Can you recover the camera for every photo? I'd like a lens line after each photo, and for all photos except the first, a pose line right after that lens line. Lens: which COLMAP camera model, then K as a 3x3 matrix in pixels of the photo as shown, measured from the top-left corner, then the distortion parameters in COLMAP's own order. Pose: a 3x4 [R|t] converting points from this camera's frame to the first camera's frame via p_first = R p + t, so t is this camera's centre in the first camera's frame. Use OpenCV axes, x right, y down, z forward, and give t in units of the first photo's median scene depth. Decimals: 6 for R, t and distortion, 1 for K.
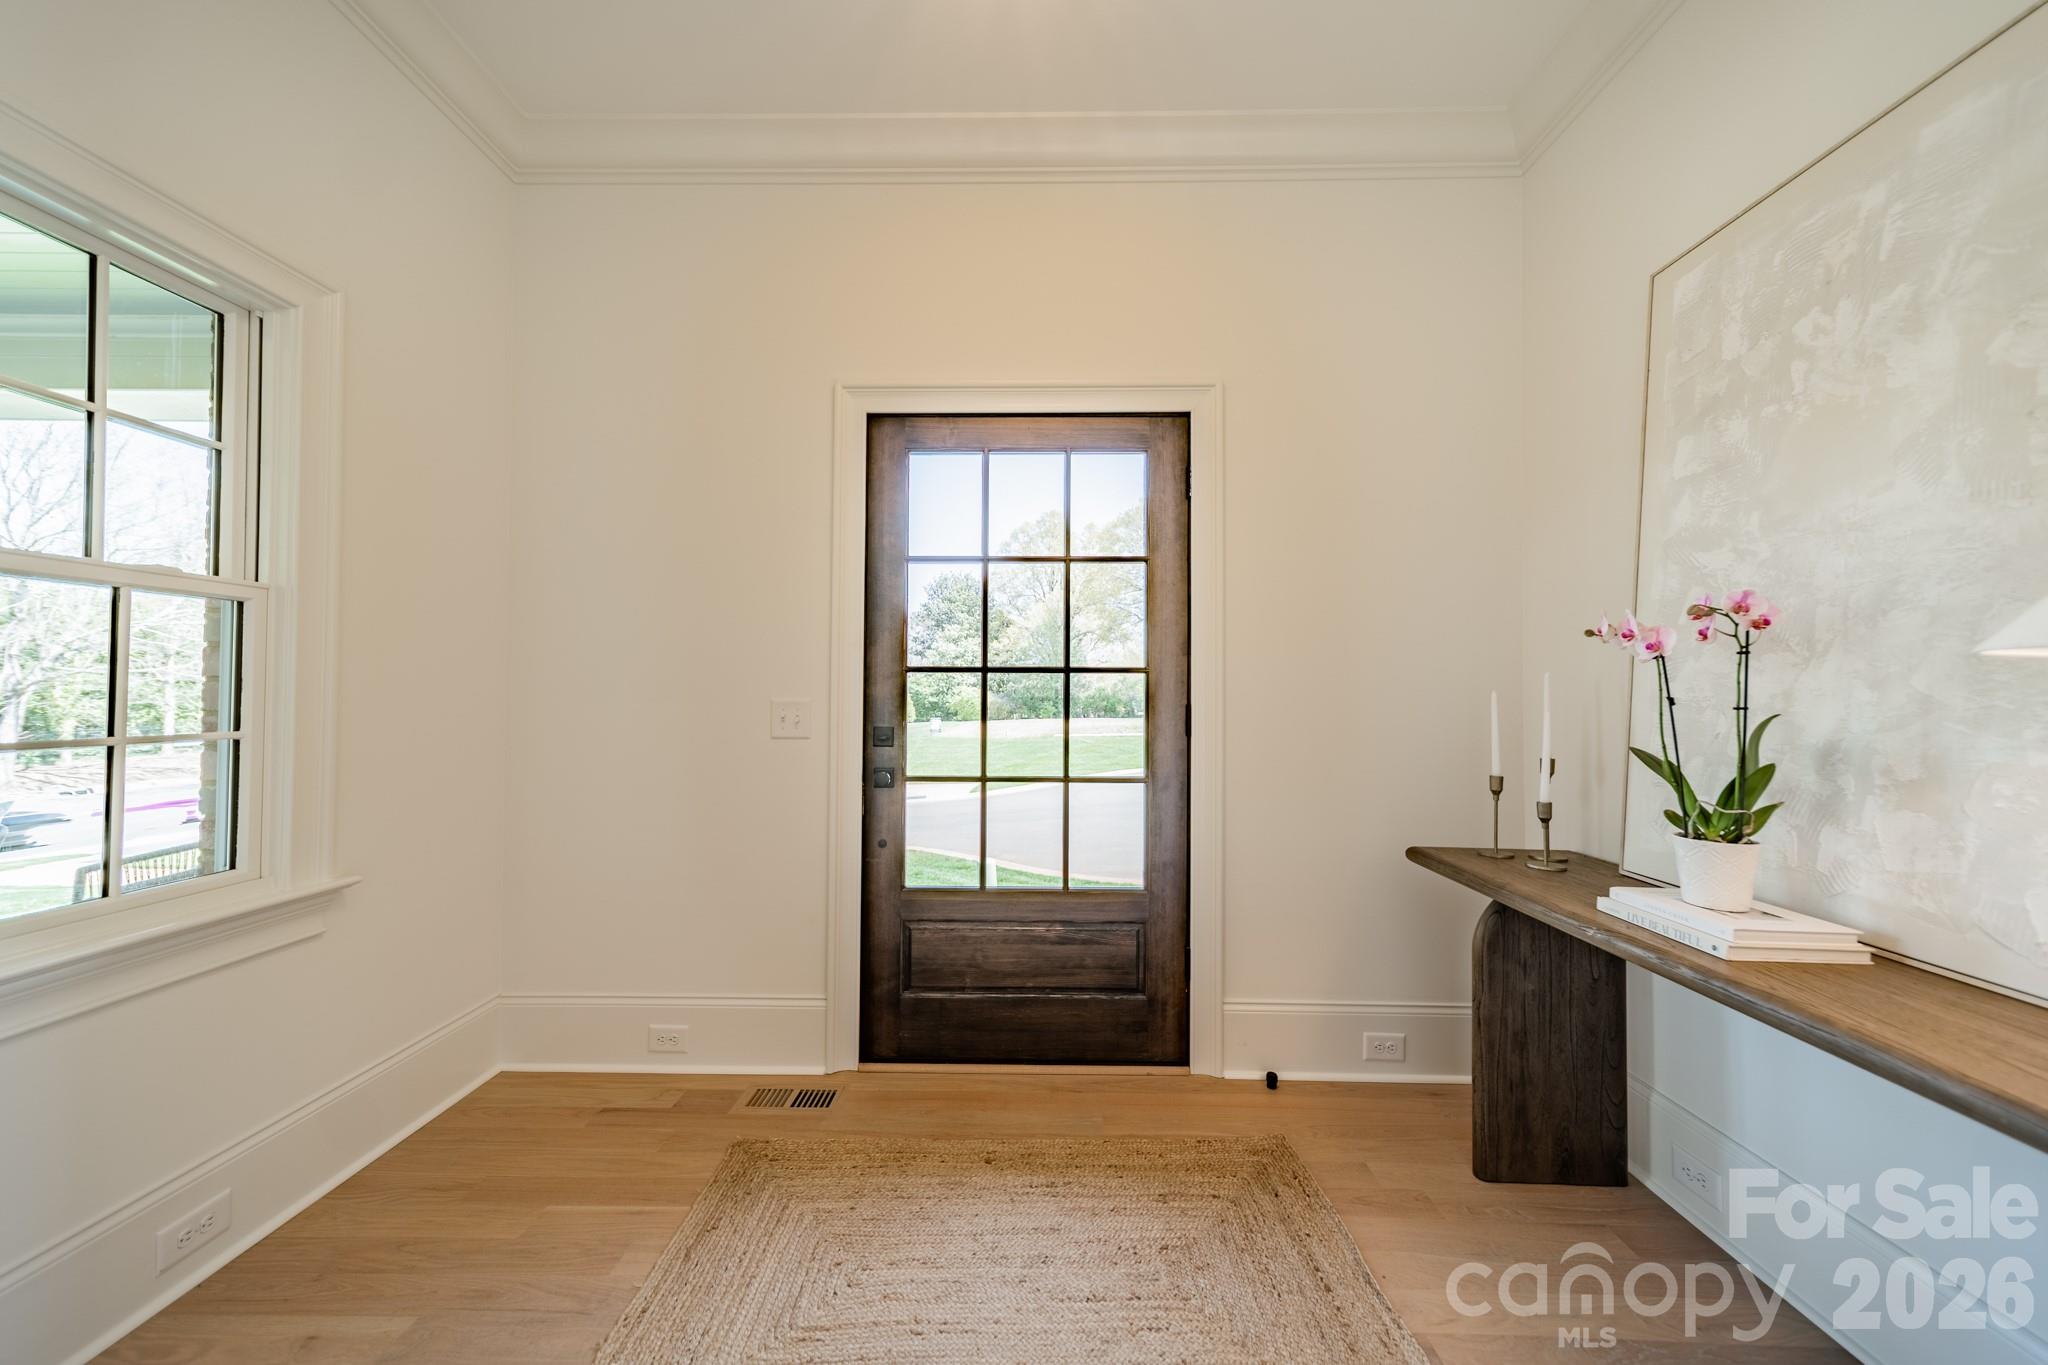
lens RADIAL K [[718.3, 0, 1026.9], [0, 718.3, 682.3], [0, 0, 1]] dist [0.010529, -0.000014]
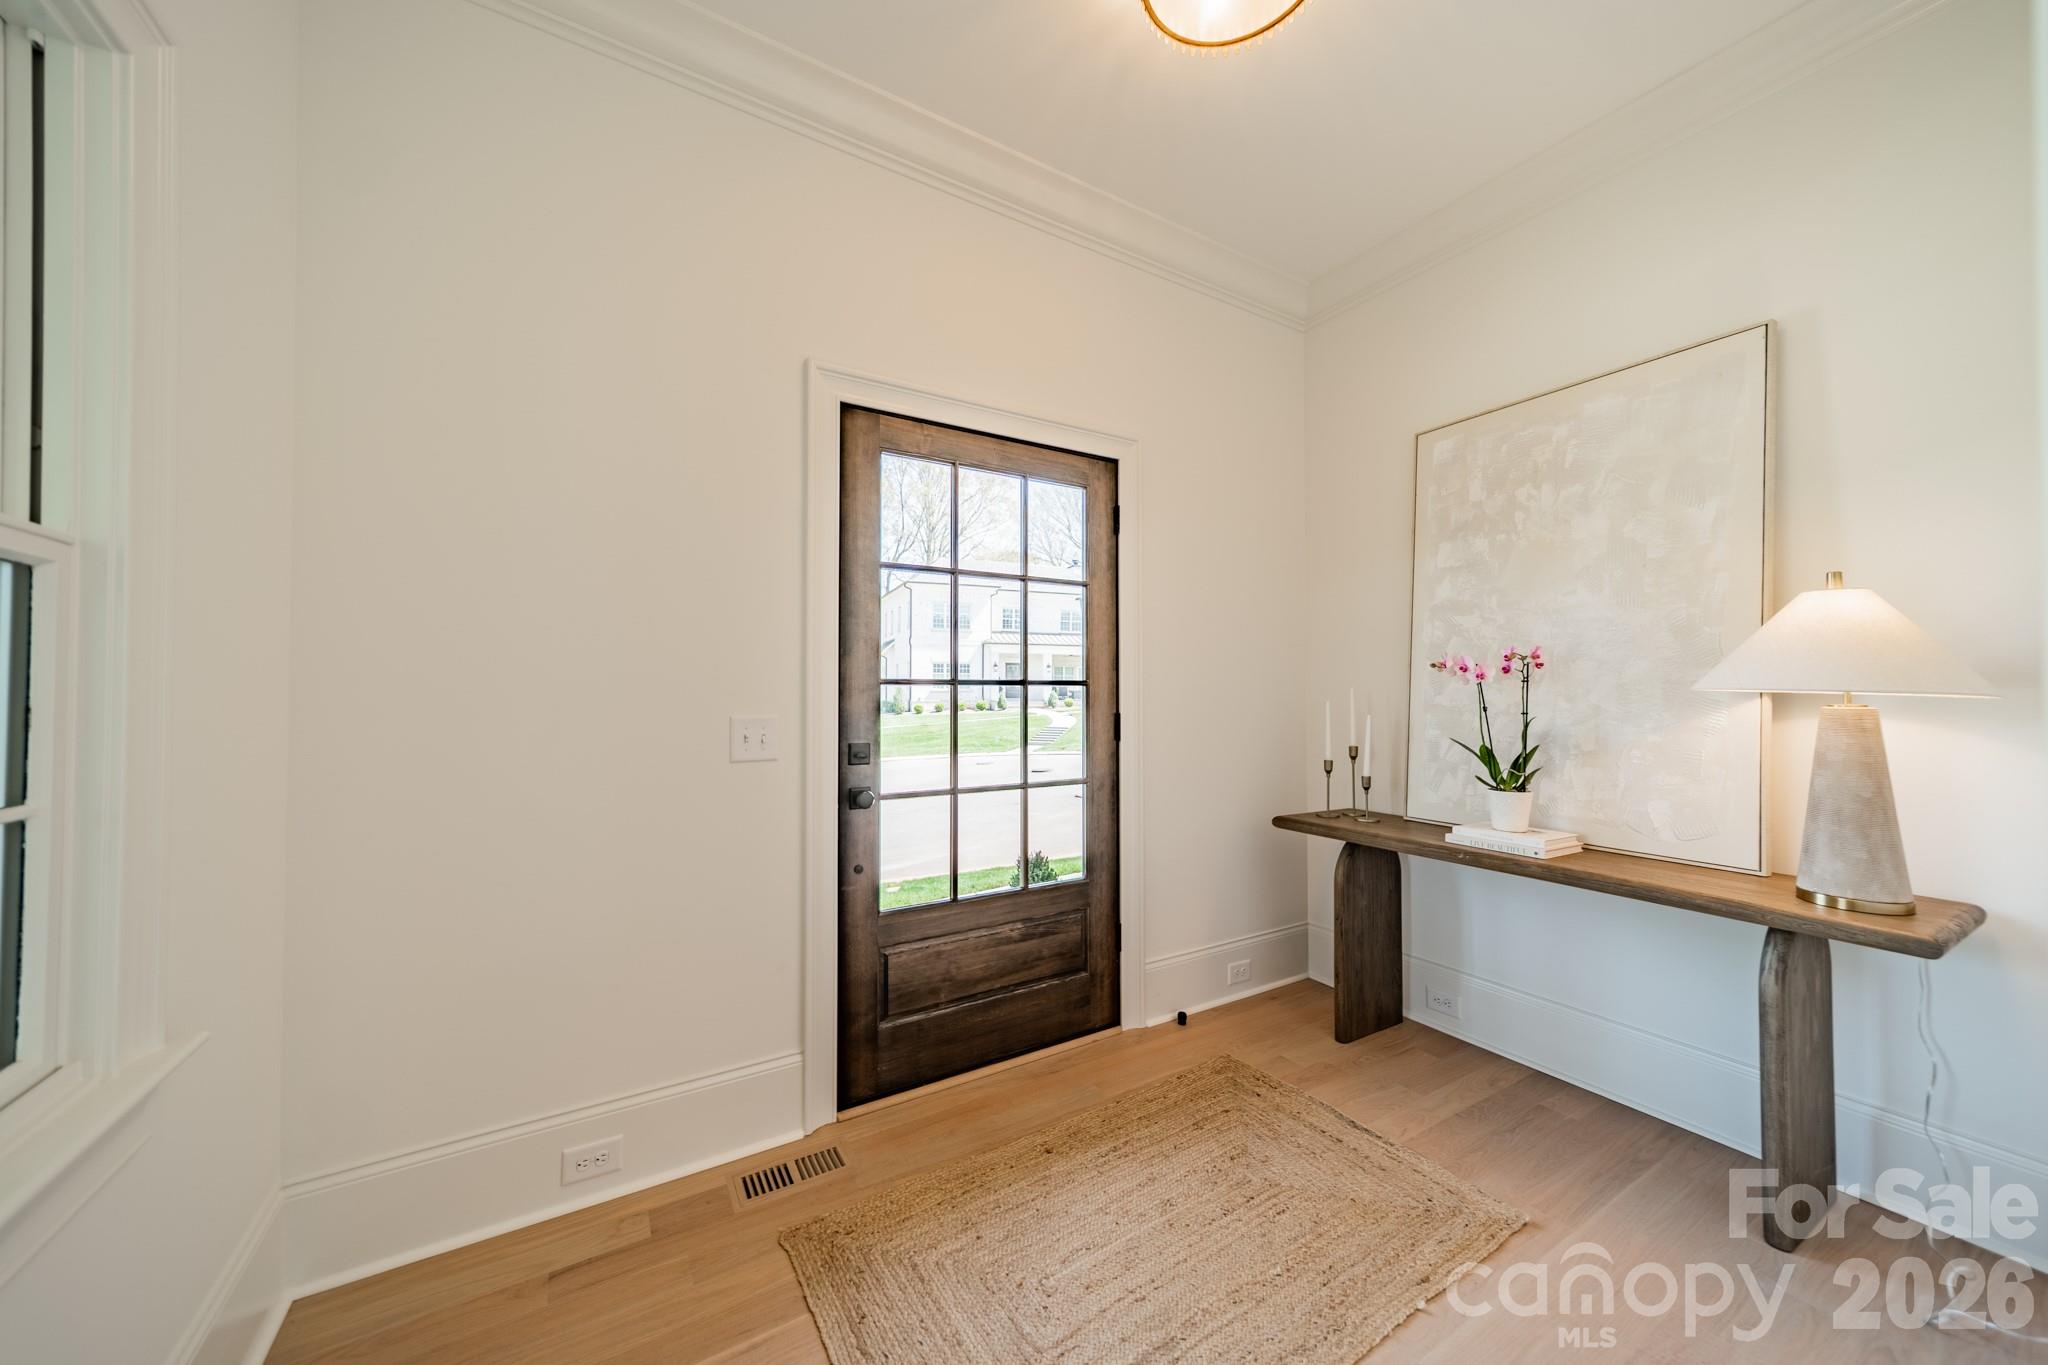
lens RADIAL K [[718.3, 0, 1026.9], [0, 718.3, 682.3], [0, 0, 1]] dist [0.010529, -0.000014]
pose [[0.846779, 0.003303, 0.531935, -0.515785], [-0.004599, 0.999989, 0.001112, -0.019103], [-0.531926, -0.003388, 0.846784, 0.100007]]
